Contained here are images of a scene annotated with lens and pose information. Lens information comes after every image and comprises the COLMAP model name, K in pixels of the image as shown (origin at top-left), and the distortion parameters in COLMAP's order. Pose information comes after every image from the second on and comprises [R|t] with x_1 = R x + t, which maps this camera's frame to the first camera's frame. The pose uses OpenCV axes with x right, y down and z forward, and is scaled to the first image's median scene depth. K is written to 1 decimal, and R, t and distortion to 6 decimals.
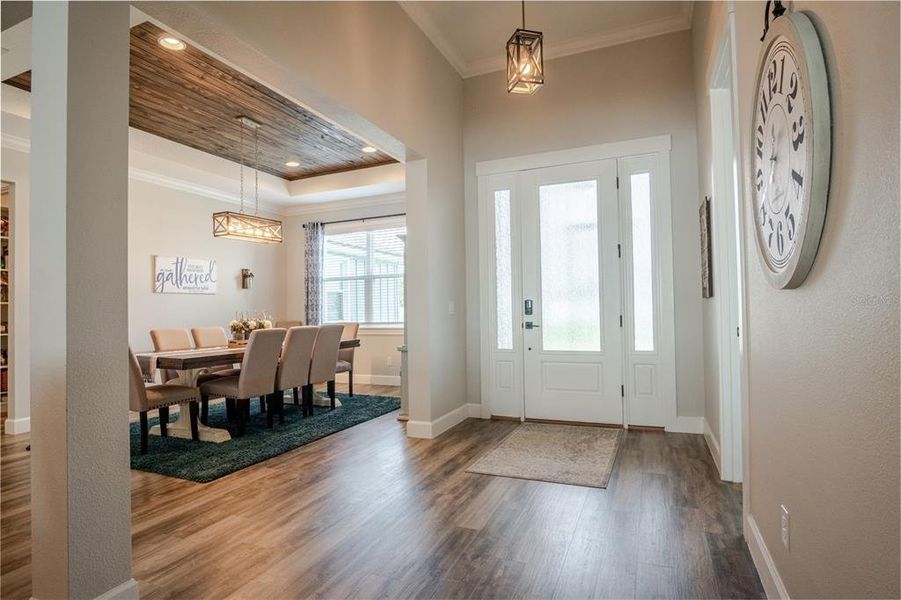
lens RADIAL K [[482.2, 0, 441.8], [0, 482.2, 301.2], [0, 0, 1]] dist [-0.031269, 0.005726]
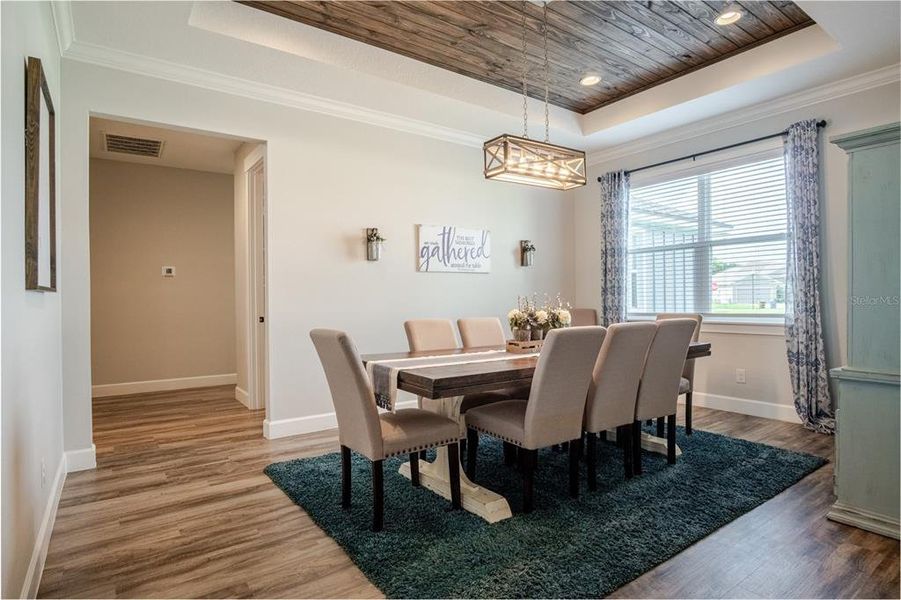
lens RADIAL K [[482.2, 0, 448.6], [0, 482.2, 300.9], [0, 0, 1]] dist [-0.031269, 0.005726]
pose [[0.863594, 0.010238, -0.504084, -0.162390], [0.005333, 0.999552, 0.029437, 0.008109], [0.504159, -0.028110, 0.863153, 0.350230]]
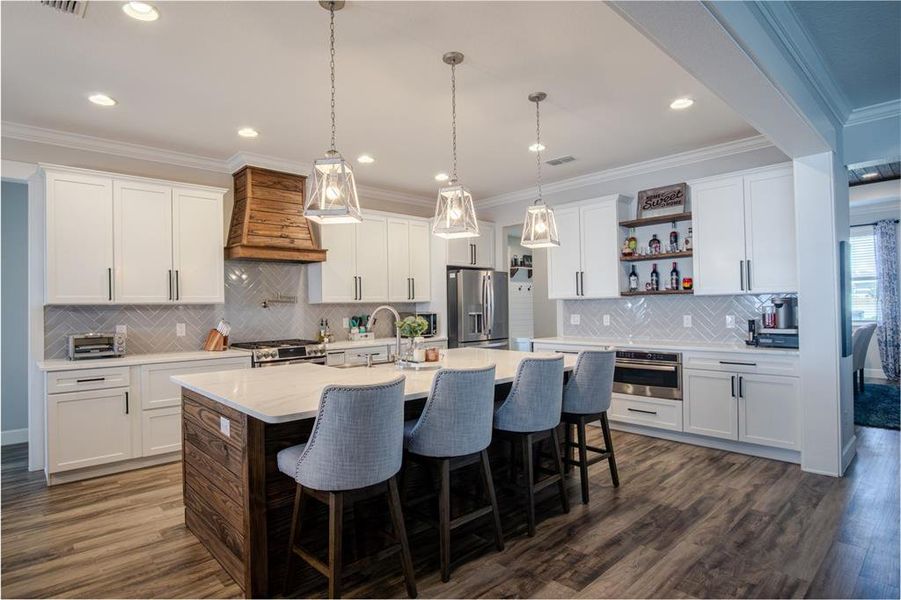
lens RADIAL K [[482.2, 0, 443.0], [0, 482.2, 302.8], [0, 0, 1]] dist [-0.031269, 0.005726]
pose [[0.917153, -0.002503, -0.398528, -0.699107], [0.010564, 0.999782, 0.018033, -0.036349], [0.398396, -0.020749, 0.916979, -0.519334]]
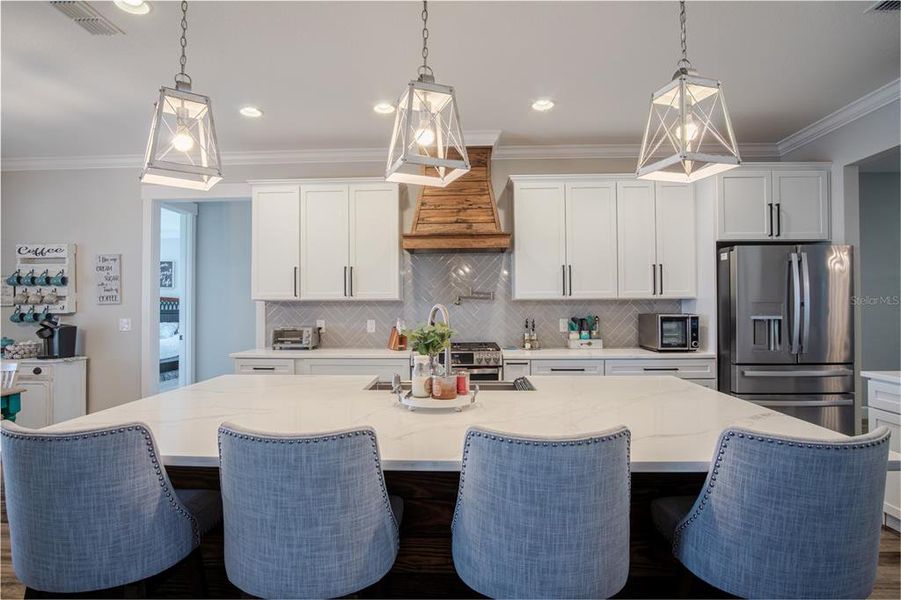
lens RADIAL K [[482.2, 0, 441.5], [0, 482.2, 300.9], [0, 0, 1]] dist [-0.031269, 0.005726]
pose [[0.360156, 0.001832, -0.932890, -0.622768], [0.018516, 0.999787, 0.009112, -0.028370], [0.932708, -0.020556, 0.360045, -0.121233]]
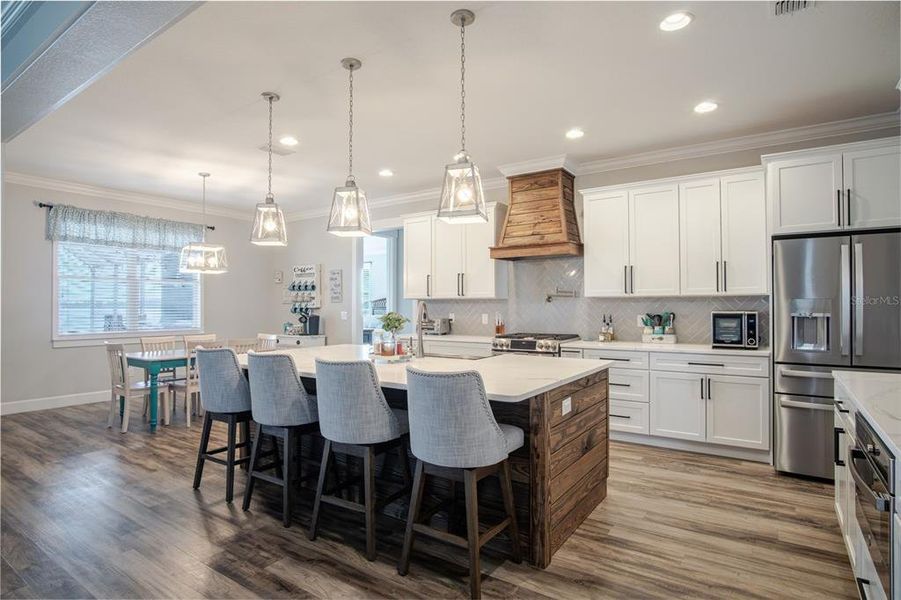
lens RADIAL K [[482.2, 0, 442.7], [0, 482.2, 302.0], [0, 0, 1]] dist [-0.031269, 0.005726]
pose [[-0.195577, 0.007375, -0.980661, -0.373689], [0.025425, 0.999674, 0.002447, -0.021528], [0.980359, -0.024455, -0.195701, 0.187645]]
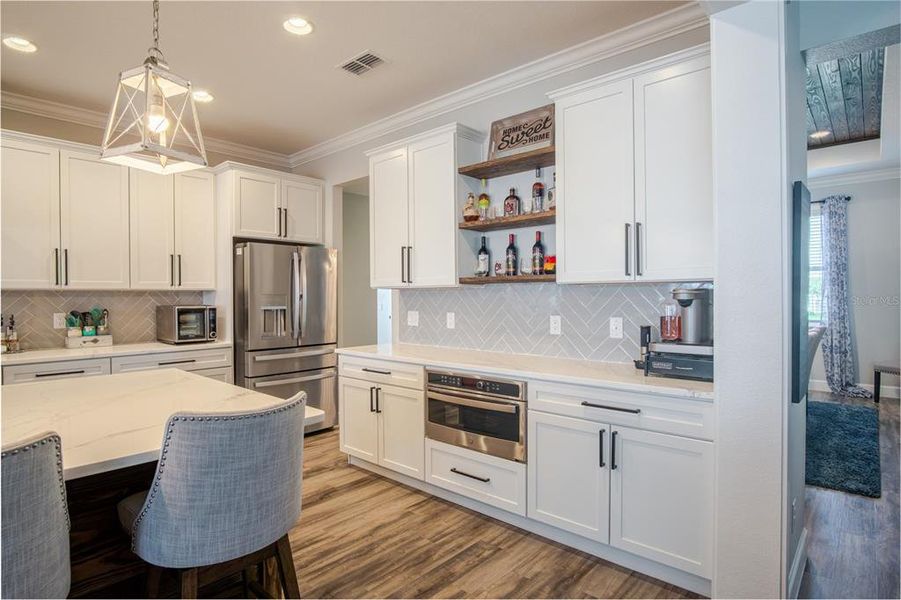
lens RADIAL K [[482.2, 0, 443.4], [0, 482.2, 302.4], [0, 0, 1]] dist [-0.031269, 0.005726]
pose [[0.949292, 0.015115, -0.314033, -0.584515], [-0.003581, 0.999299, 0.037276, -0.028636], [0.314376, -0.034261, 0.948680, -0.097718]]
